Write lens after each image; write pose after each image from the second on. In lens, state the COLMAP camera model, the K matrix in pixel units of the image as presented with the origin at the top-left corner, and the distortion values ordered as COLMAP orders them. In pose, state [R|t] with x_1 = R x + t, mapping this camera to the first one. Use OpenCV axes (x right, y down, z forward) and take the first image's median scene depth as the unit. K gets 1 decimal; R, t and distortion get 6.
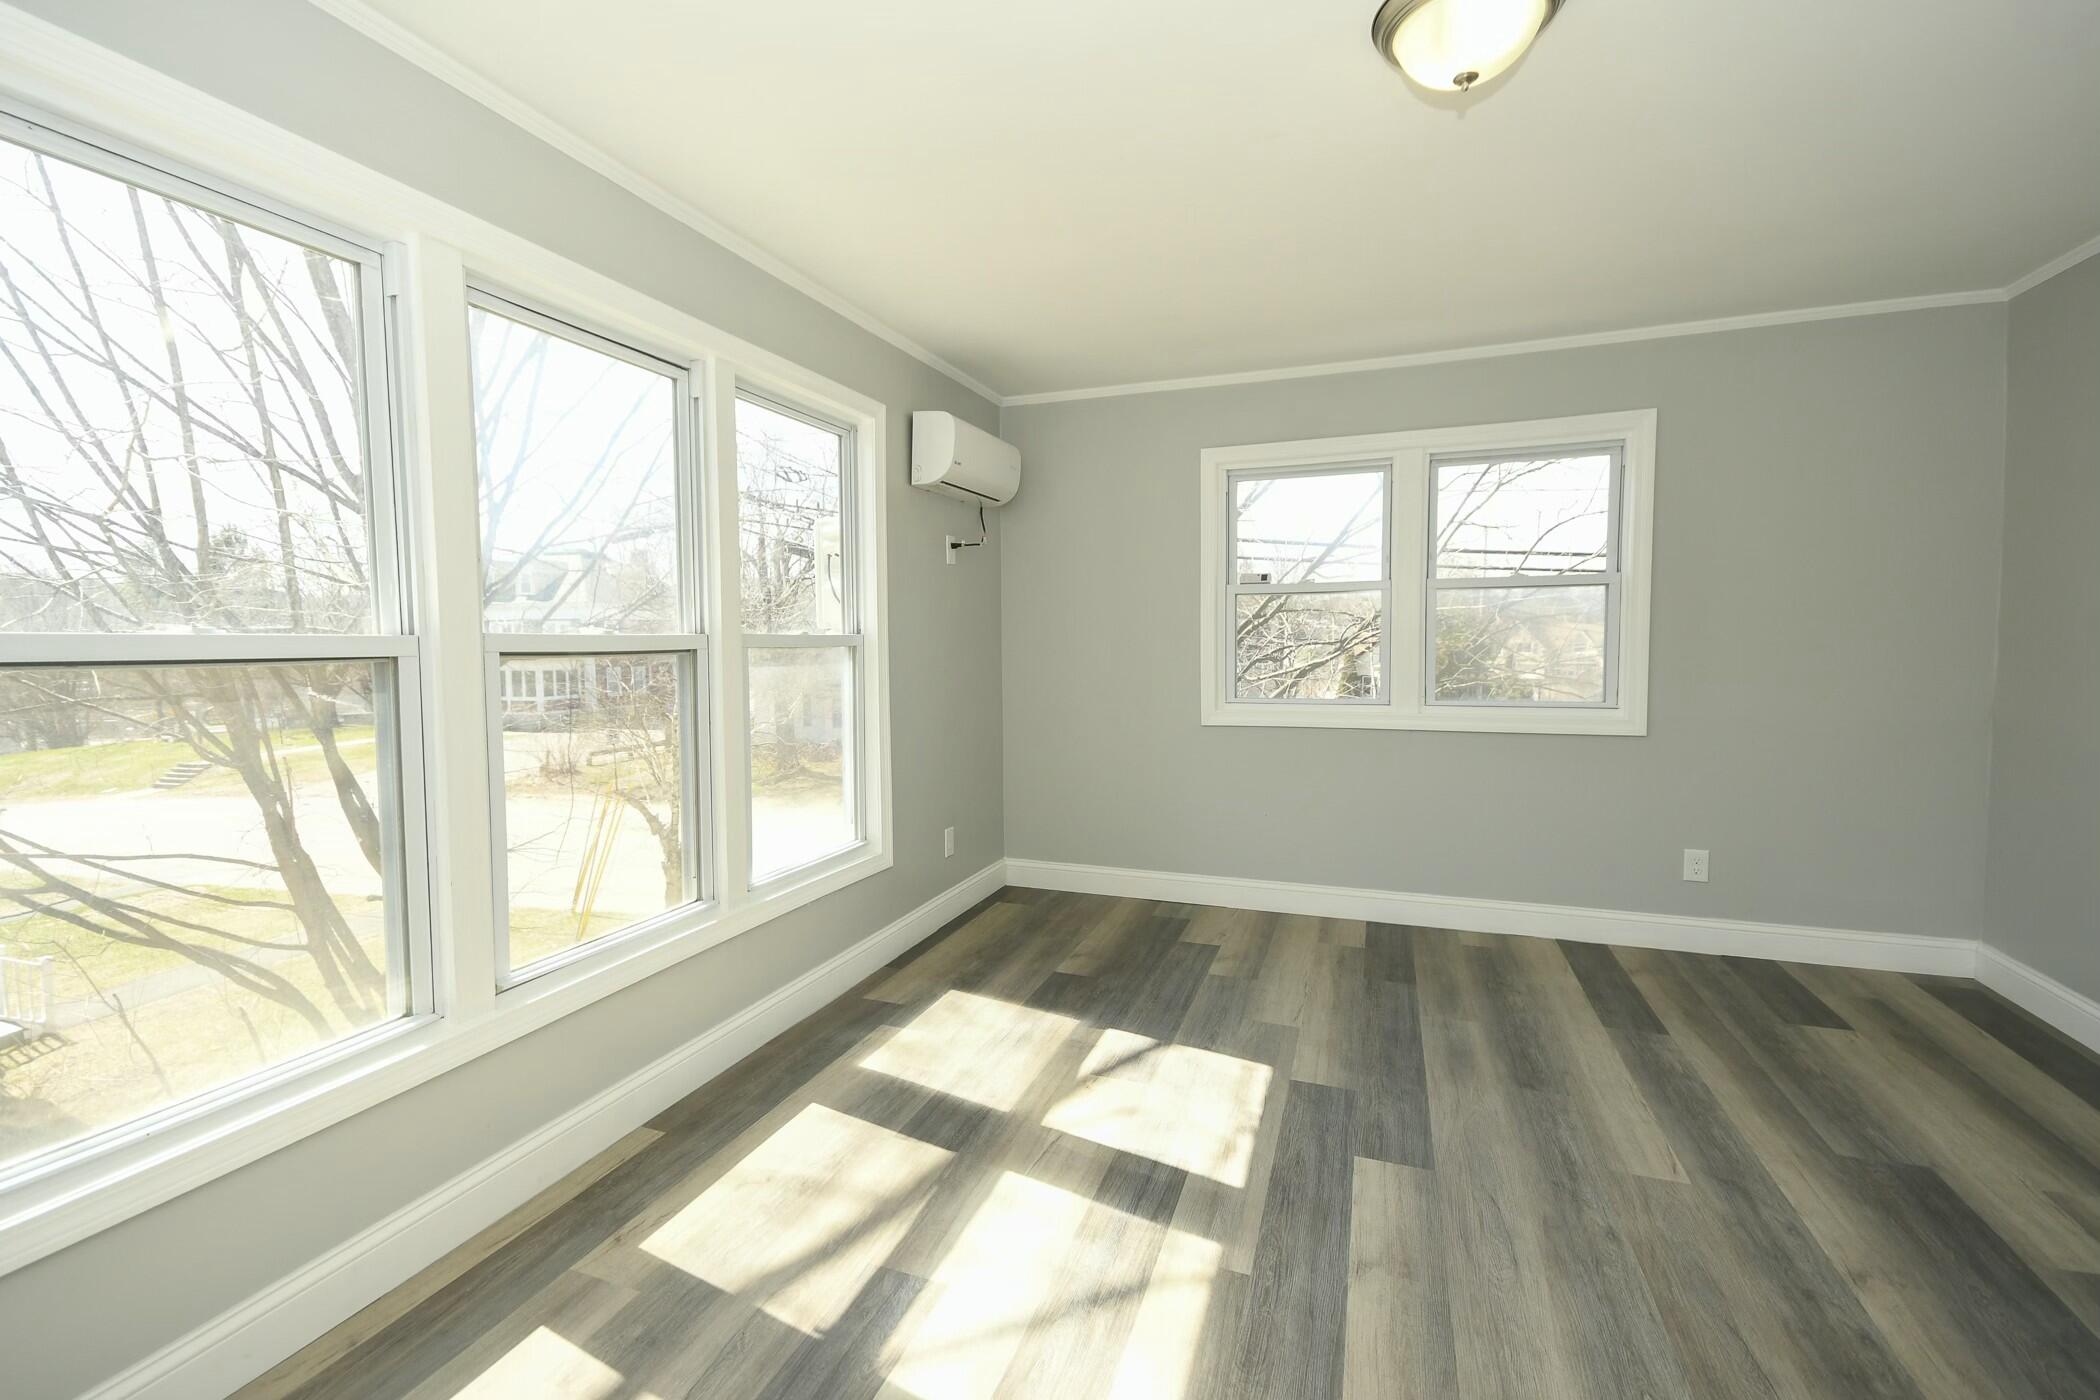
lens RADIAL K [[941.7, 0, 1048.0], [0, 941.7, 690.2], [0, 0, 1]] dist [0.011977, -0.006689]
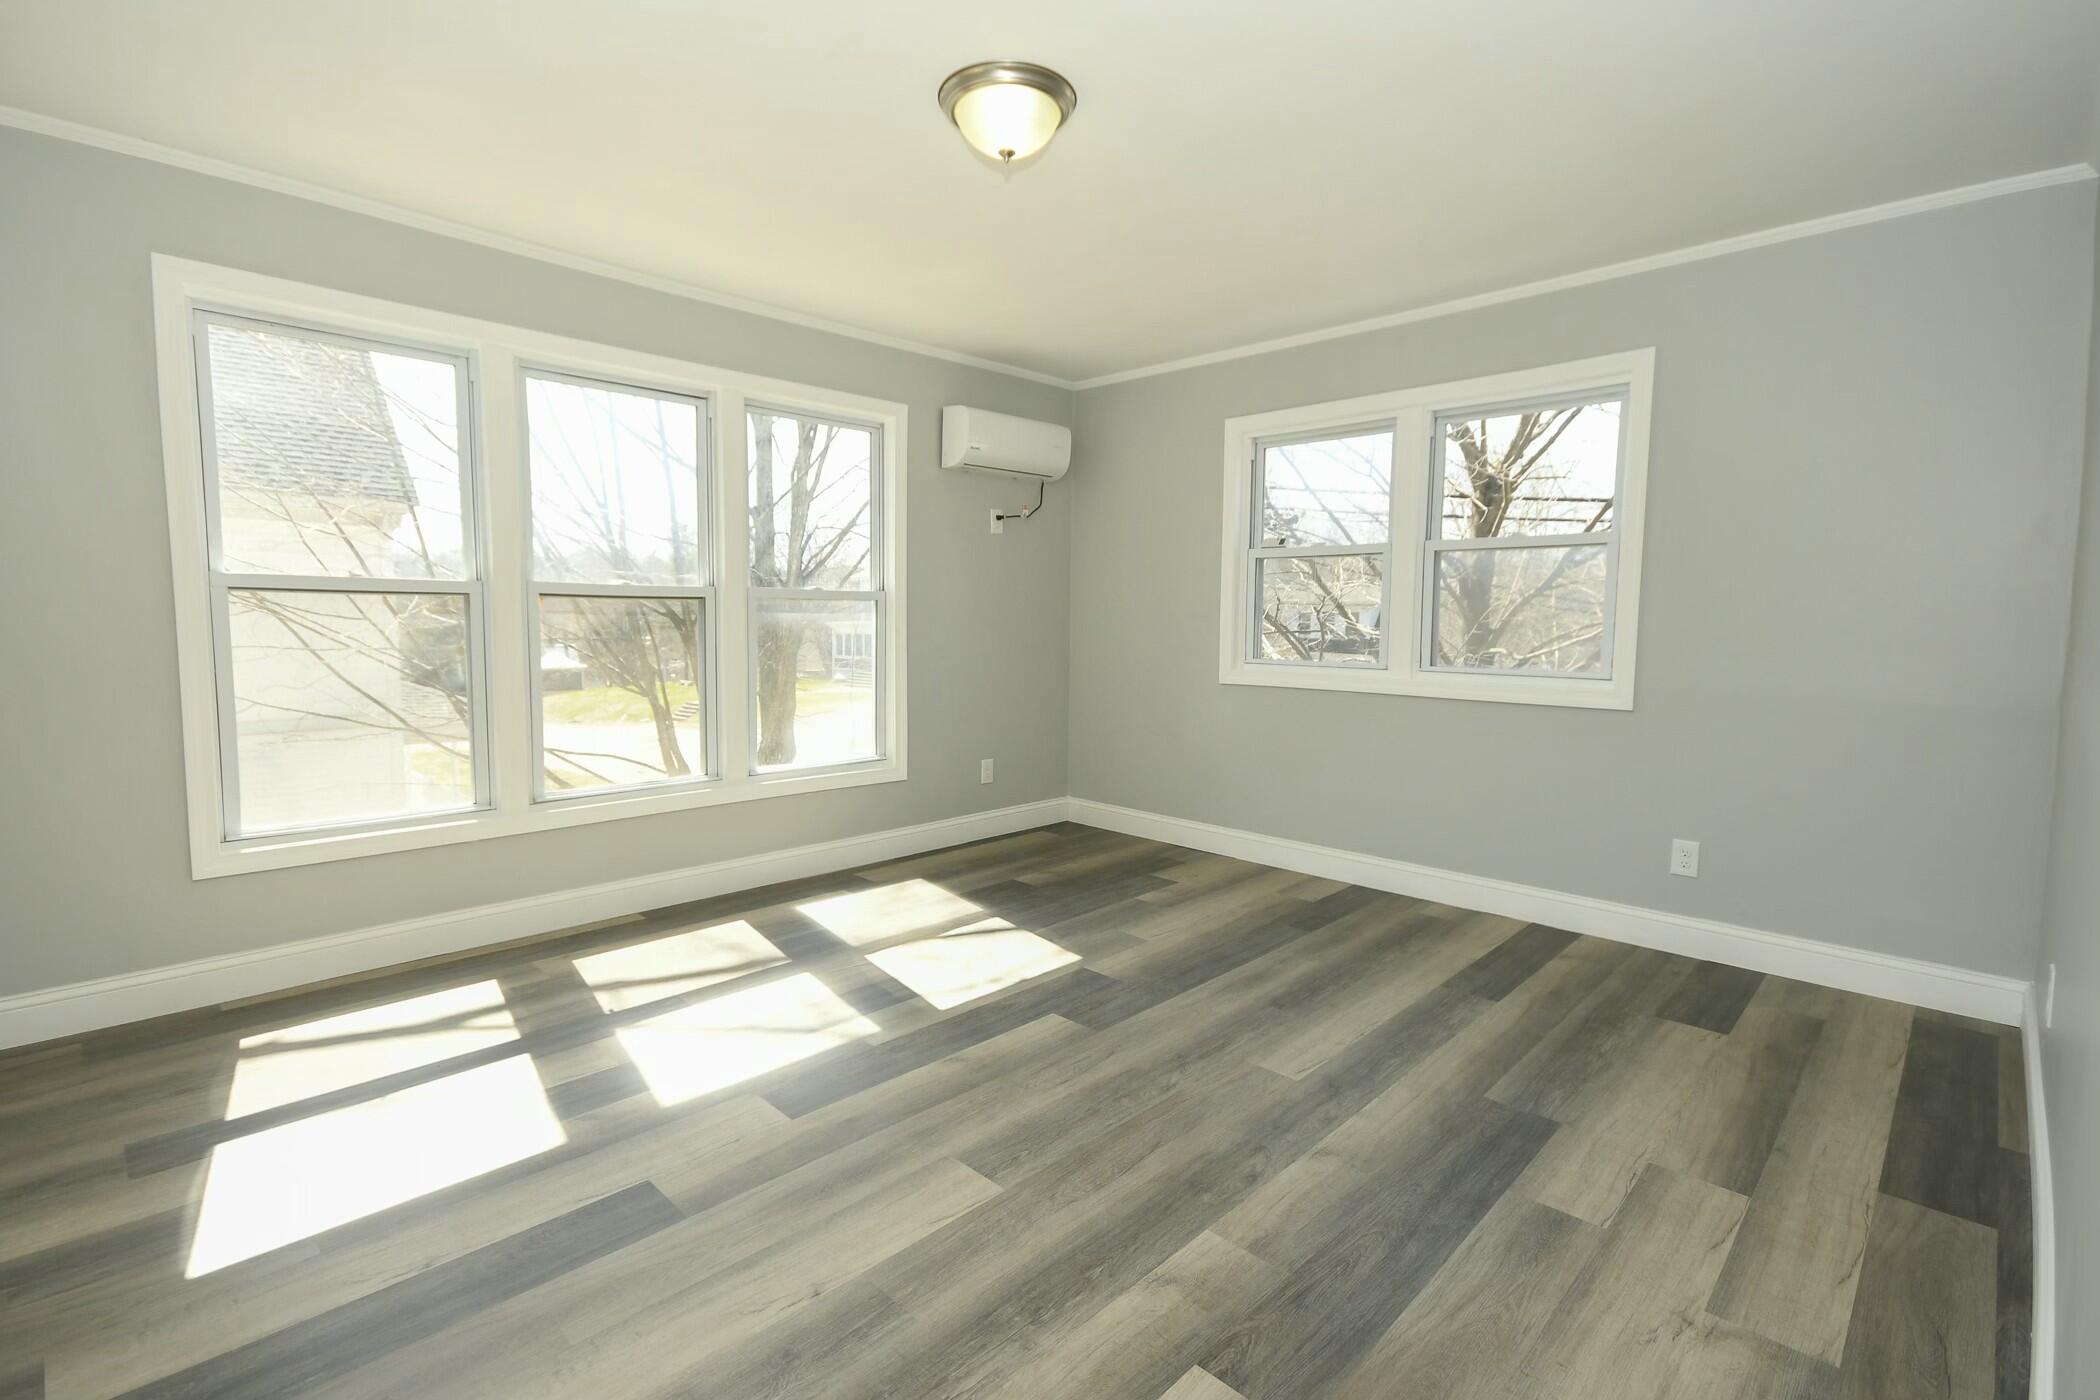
lens RADIAL K [[941.7, 0, 960.8], [0, 941.7, 681.9], [0, 0, 1]] dist [0.011977, -0.006689]
pose [[0.908285, 0.048553, -0.415524, 0.447437], [-0.039736, 0.998764, 0.029843, 0.020814], [0.416460, -0.010595, 0.909092, -0.100285]]
